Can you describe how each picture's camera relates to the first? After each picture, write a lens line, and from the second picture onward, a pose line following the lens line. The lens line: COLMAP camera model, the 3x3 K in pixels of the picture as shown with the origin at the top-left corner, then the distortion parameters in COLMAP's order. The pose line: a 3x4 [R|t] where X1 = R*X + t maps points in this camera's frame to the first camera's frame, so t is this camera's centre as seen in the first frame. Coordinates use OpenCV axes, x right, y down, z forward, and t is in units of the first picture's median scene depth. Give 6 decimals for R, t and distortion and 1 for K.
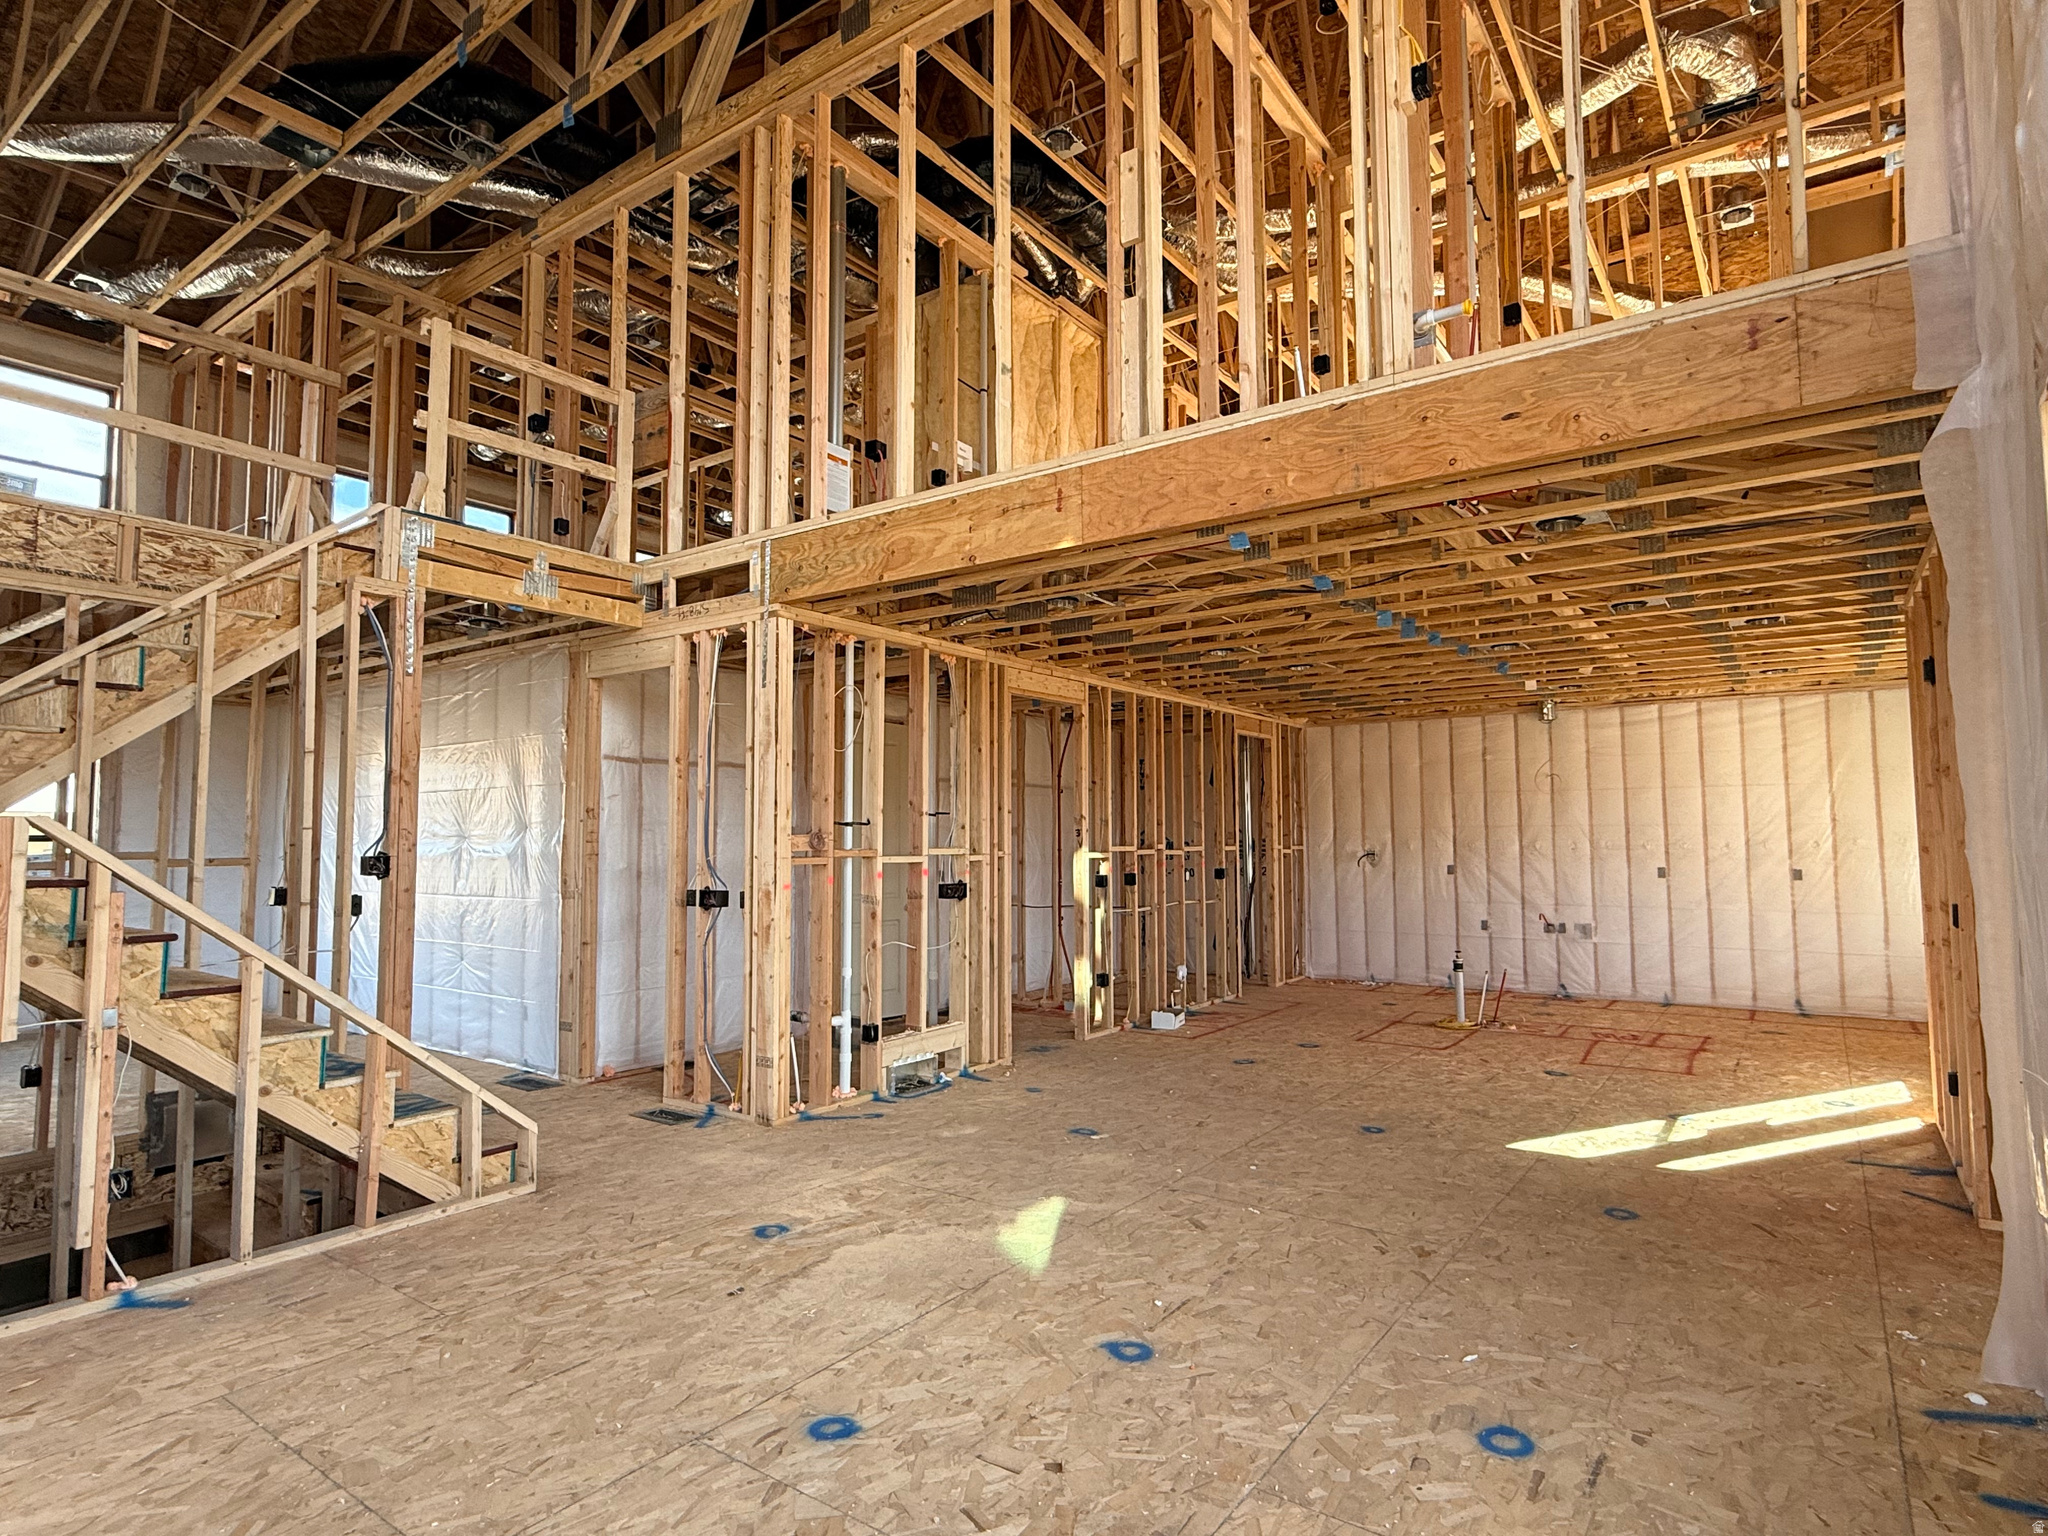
lens RADIAL K [[1095.4, 0, 1021.9], [0, 1095.4, 767.2], [0, 0, 1]] dist [0.000370, 0.000911]
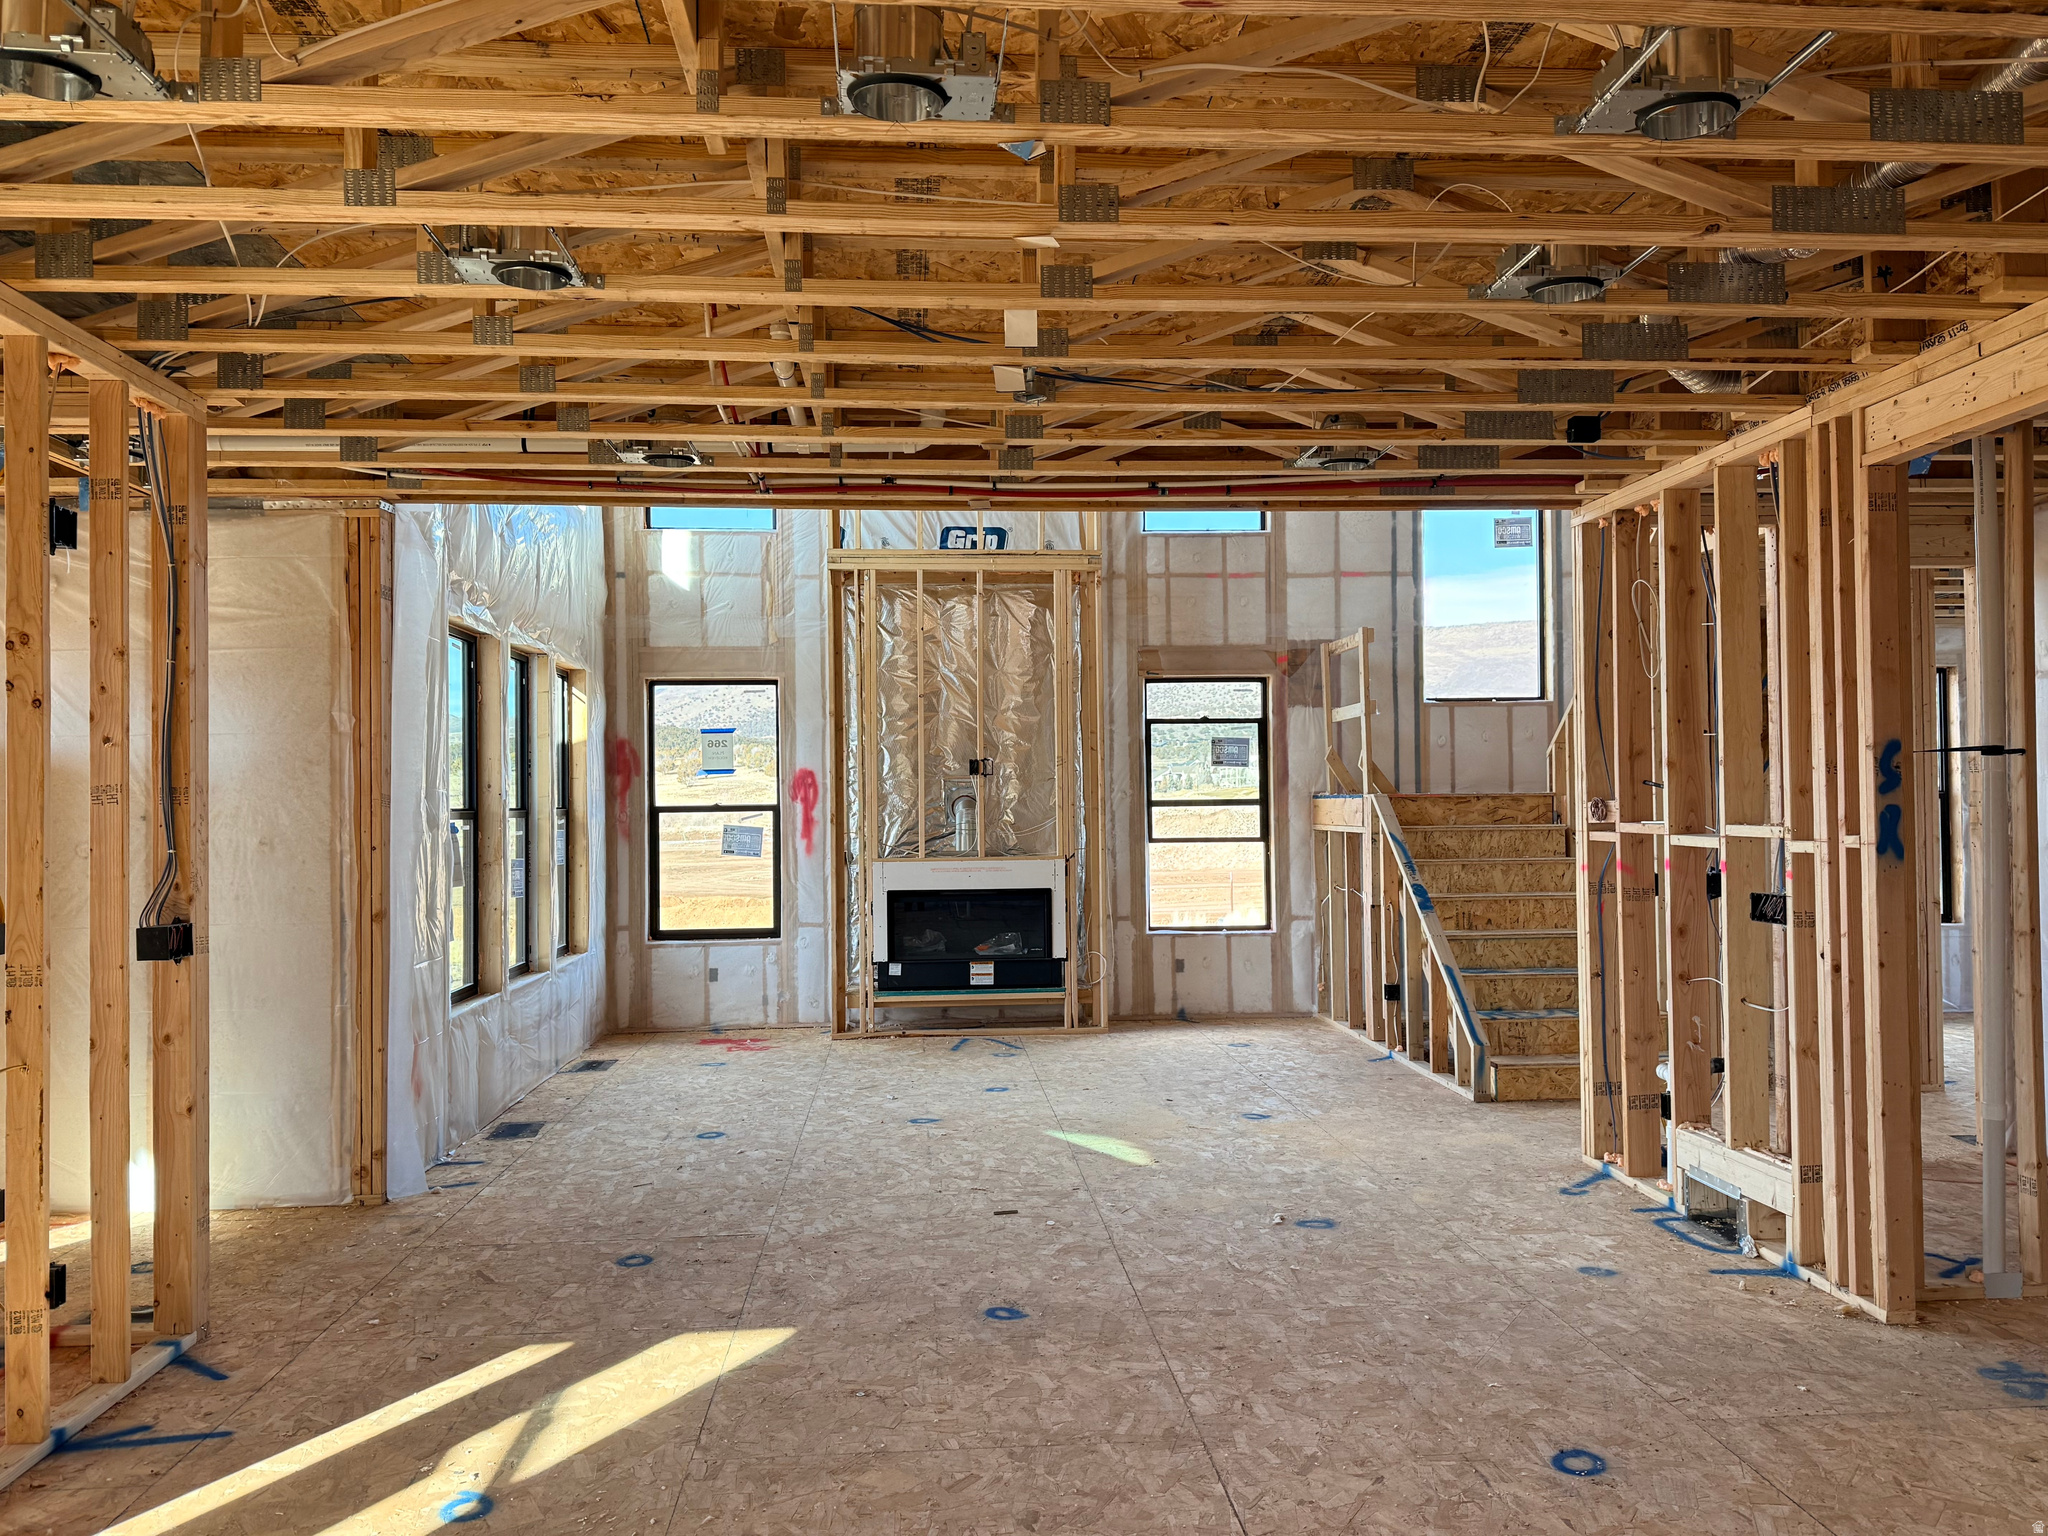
lens RADIAL K [[1558.8, 0, 1016.5], [0, 1558.8, 766.7], [0, 0, 1]] dist [0.168833, -0.279707]
pose [[-0.764764, -0.002490, -0.644305, 1.041442], [0.058931, 0.995531, -0.073796, 0.121487], [0.641609, -0.094406, -0.761200, 2.021593]]
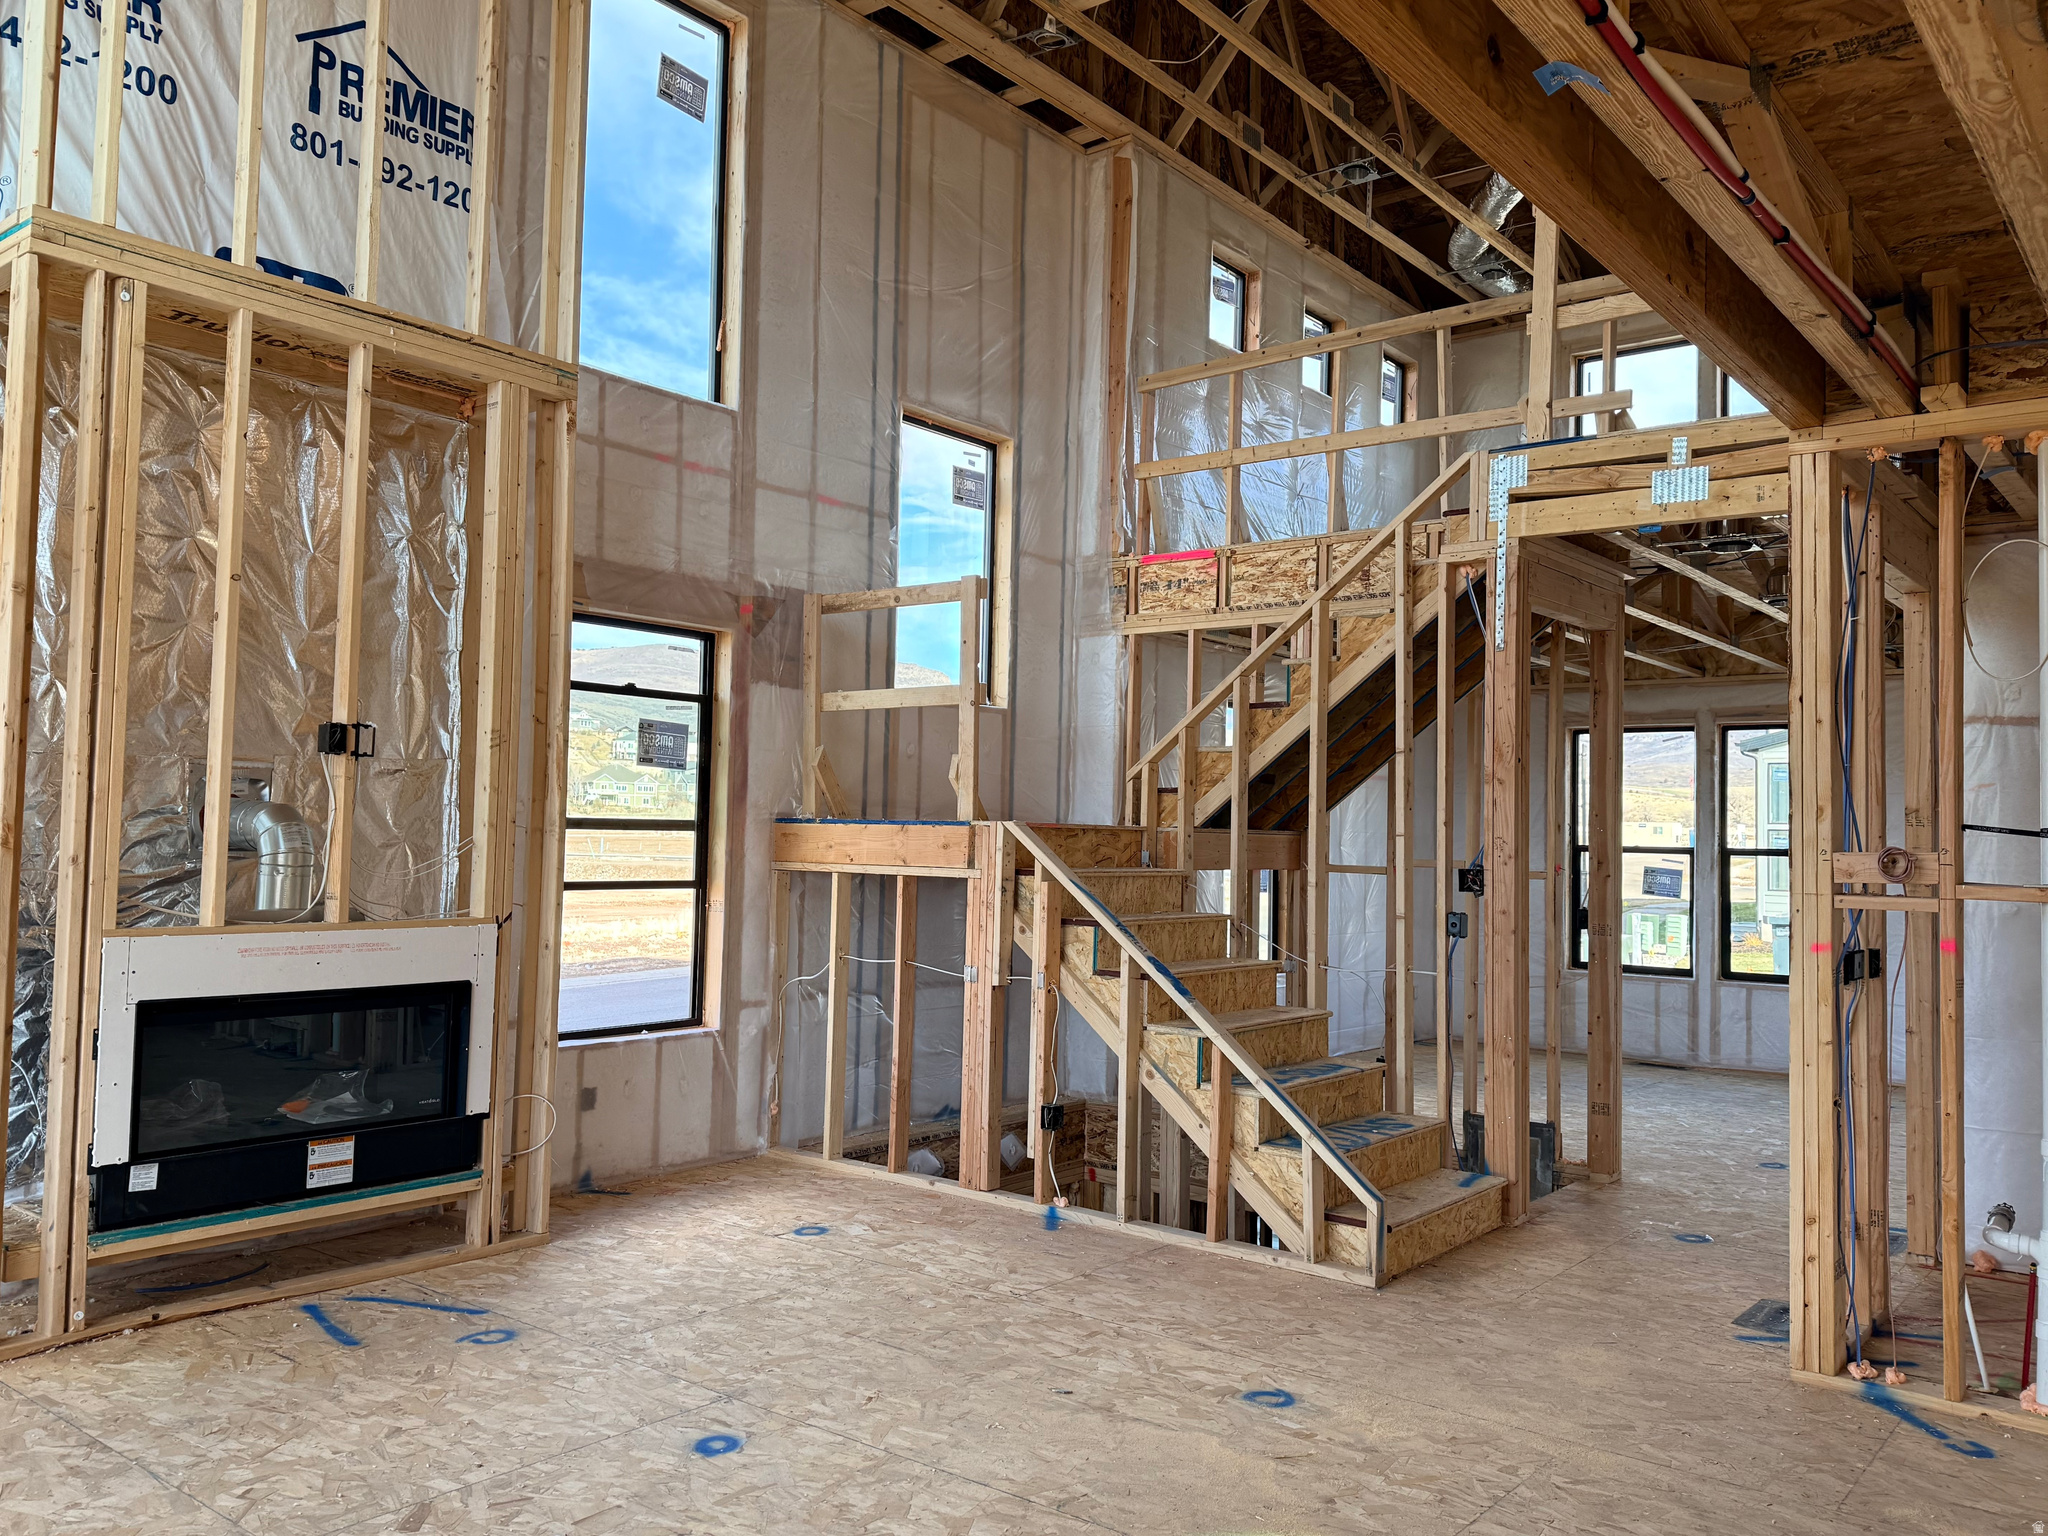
lens RADIAL K [[1558.8, 0, 1016.5], [0, 1558.8, 766.7], [0, 0, 1]] dist [0.168833, -0.279707]
pose [[-0.048844, -0.043844, -0.997844, 0.728906], [0.046750, 0.997841, -0.046133, 0.046709], [0.997712, -0.048903, -0.046689, 0.791403]]
